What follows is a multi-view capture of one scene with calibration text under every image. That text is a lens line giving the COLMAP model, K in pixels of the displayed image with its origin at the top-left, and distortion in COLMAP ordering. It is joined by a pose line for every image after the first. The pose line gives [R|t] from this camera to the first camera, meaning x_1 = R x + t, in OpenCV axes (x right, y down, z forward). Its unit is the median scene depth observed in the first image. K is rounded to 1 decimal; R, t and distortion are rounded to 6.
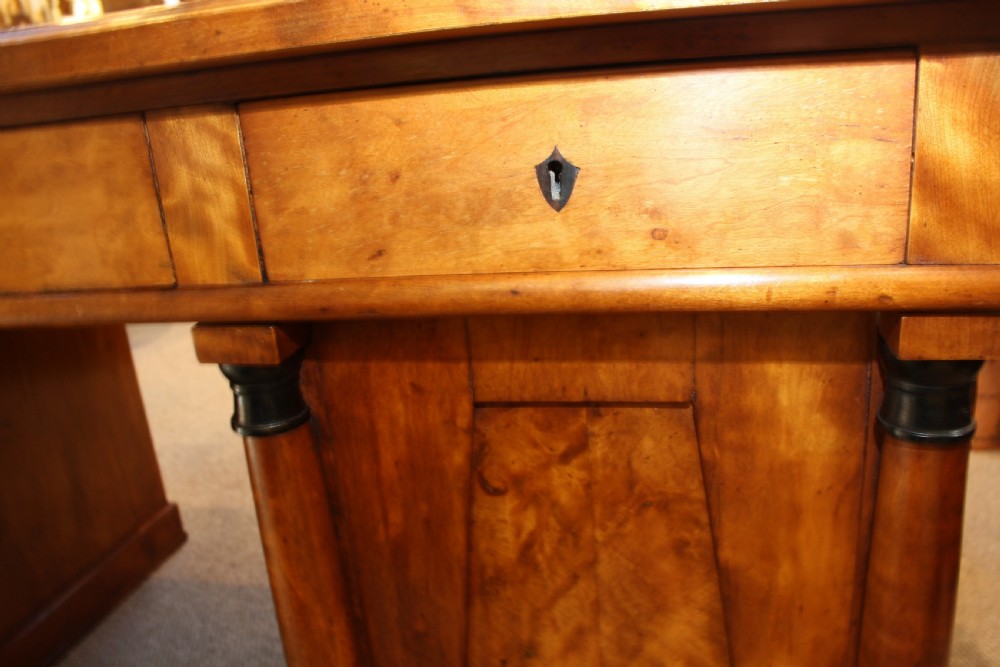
lens RADIAL K [[817.1, 0, 515.0], [0, 817.1, 330.9], [0, 0, 1]] dist [-0.162162, 0.138930]
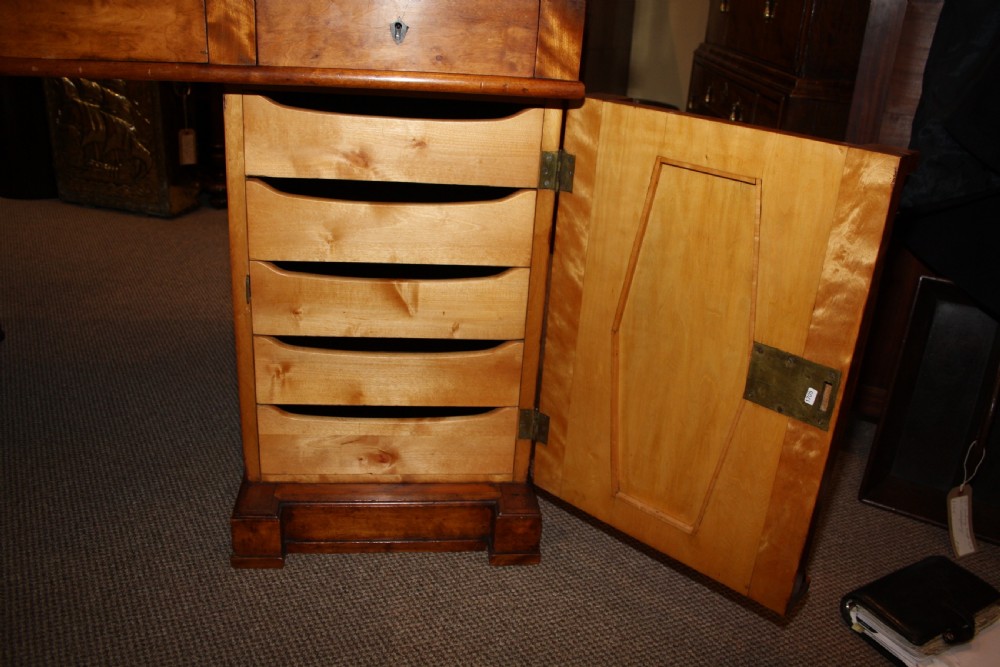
lens RADIAL K [[817.1, 0, 515.0], [0, 817.1, 330.9], [0, 0, 1]] dist [-0.162162, 0.138930]
pose [[0.937283, 0.010379, 0.348414, -0.384942], [-0.043640, 0.995186, 0.087754, 0.413843], [-0.345826, -0.097455, 0.933224, -1.231608]]
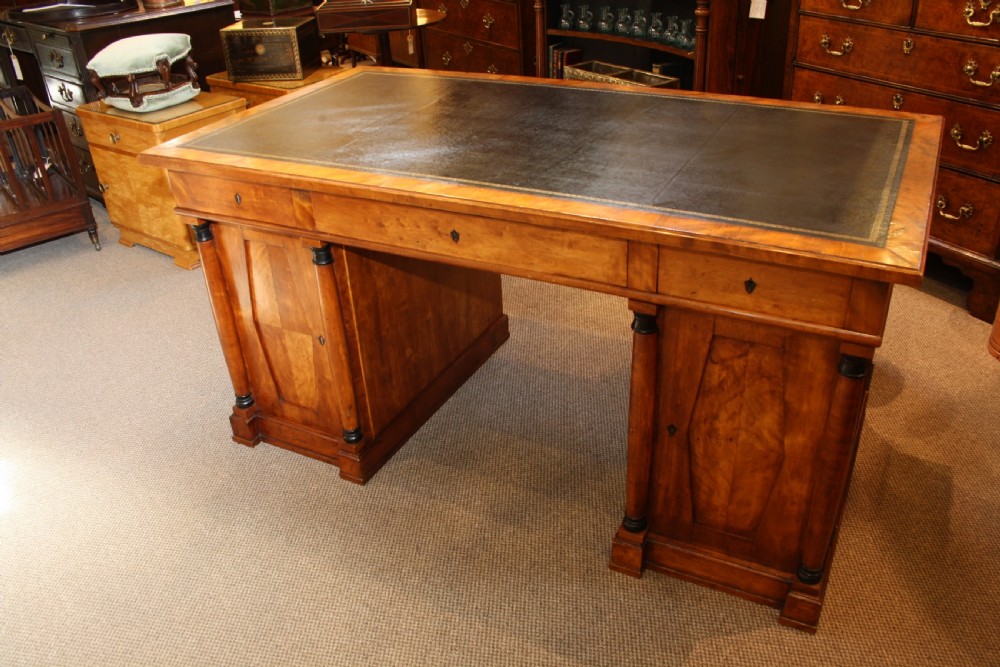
lens RADIAL K [[817.1, 0, 515.0], [0, 817.1, 330.9], [0, 0, 1]] dist [-0.162162, 0.138930]
pose [[0.961953, 0.168318, -0.215212, -0.123543], [-0.111954, 0.961366, 0.251478, -0.660180], [0.249225, -0.217816, 0.943633, -2.235357]]
